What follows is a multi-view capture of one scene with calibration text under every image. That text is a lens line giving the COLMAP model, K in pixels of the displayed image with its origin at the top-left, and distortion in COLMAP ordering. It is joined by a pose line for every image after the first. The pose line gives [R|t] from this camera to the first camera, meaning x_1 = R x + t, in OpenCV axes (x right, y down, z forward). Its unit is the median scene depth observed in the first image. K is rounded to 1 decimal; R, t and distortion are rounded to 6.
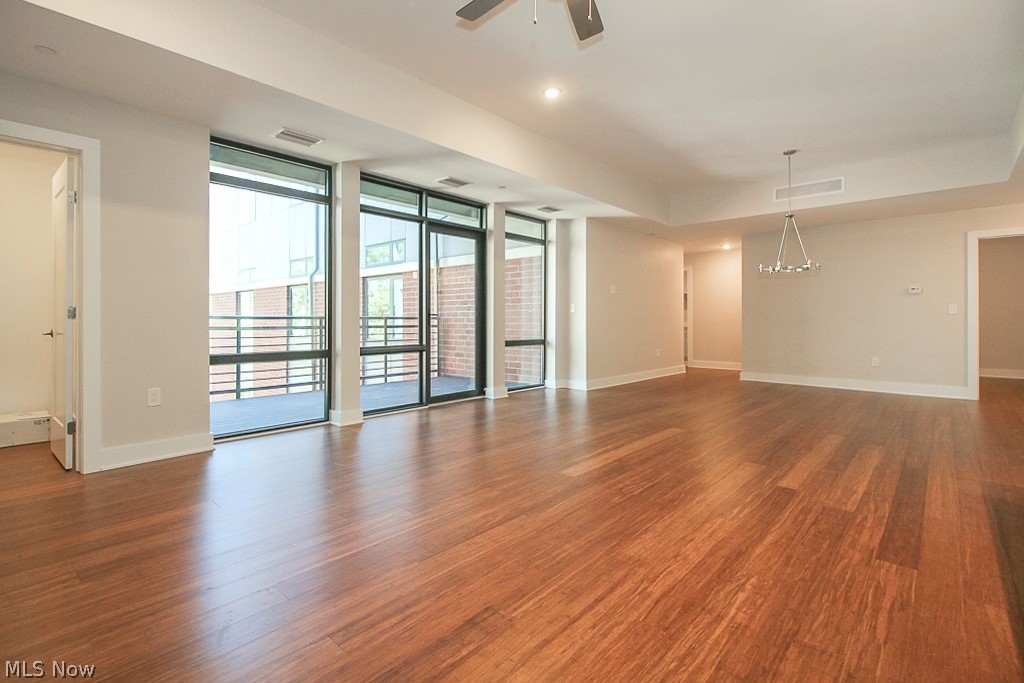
lens RADIAL K [[464.0, 0, 510.9], [0, 464.0, 321.4], [0, 0, 1]] dist [-0.001042, -0.004382]
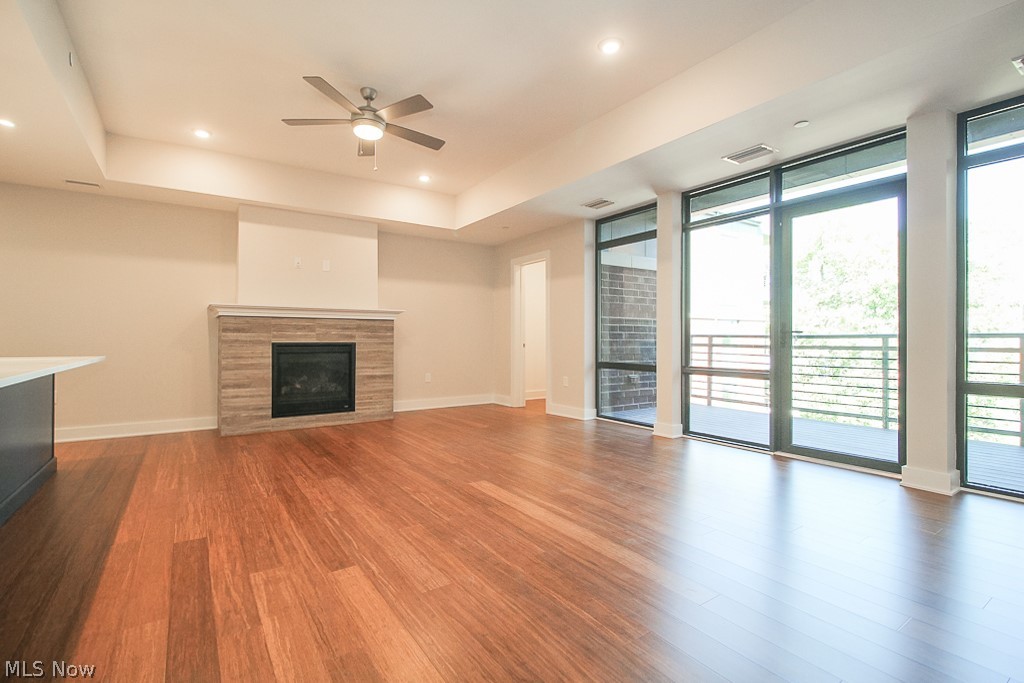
lens RADIAL K [[479.9, 0, 511.3], [0, 479.9, 334.9], [0, 0, 1]] dist [0.000819, -0.000282]
pose [[-0.221670, -0.003676, -0.975115, 1.372334], [-0.005902, 0.999980, -0.002428, -0.008473], [0.975104, 0.005217, -0.221687, 1.532680]]
